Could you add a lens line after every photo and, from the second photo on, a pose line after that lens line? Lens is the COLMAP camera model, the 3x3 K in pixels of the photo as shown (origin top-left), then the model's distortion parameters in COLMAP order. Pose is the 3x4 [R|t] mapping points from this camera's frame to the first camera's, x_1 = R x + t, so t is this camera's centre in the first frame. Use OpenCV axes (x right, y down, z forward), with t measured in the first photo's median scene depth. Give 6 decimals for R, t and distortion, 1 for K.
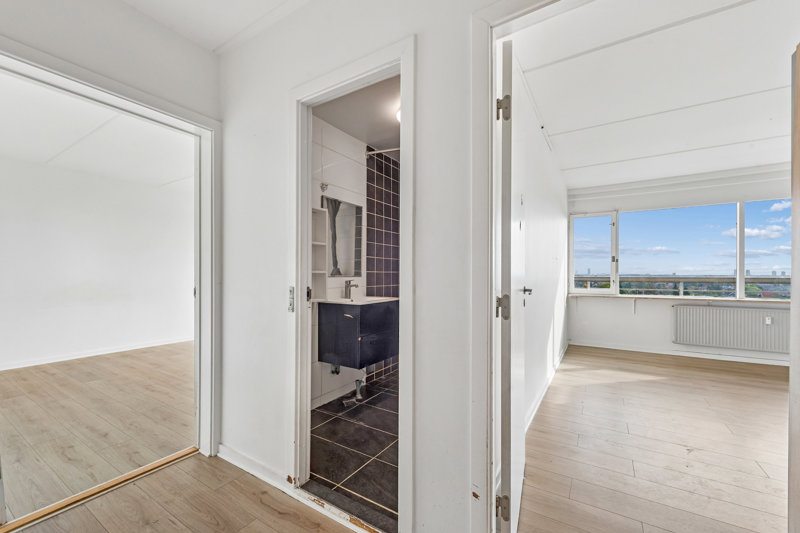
lens RADIAL K [[320.4, 0, 407.1], [0, 320.4, 267.7], [0, 0, 1]] dist [0.001592, -0.000360]
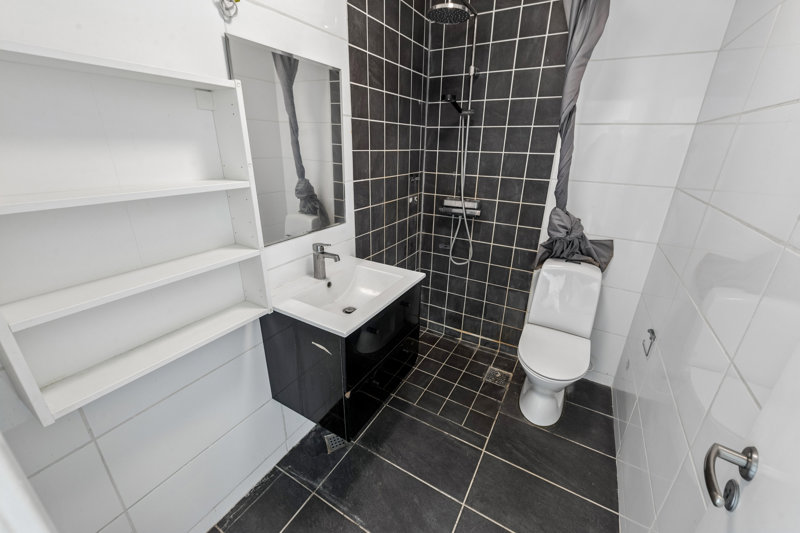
lens RADIAL K [[321.7, 0, 400.0], [0, 321.7, 266.5], [0, 0, 1]] dist [0.000273, 0.000015]
pose [[0.999640, 0.009886, 0.024947, -0.063594], [-0.018536, 0.926612, 0.375563, -0.102723], [-0.019404, -0.375890, 0.926461, 0.467783]]
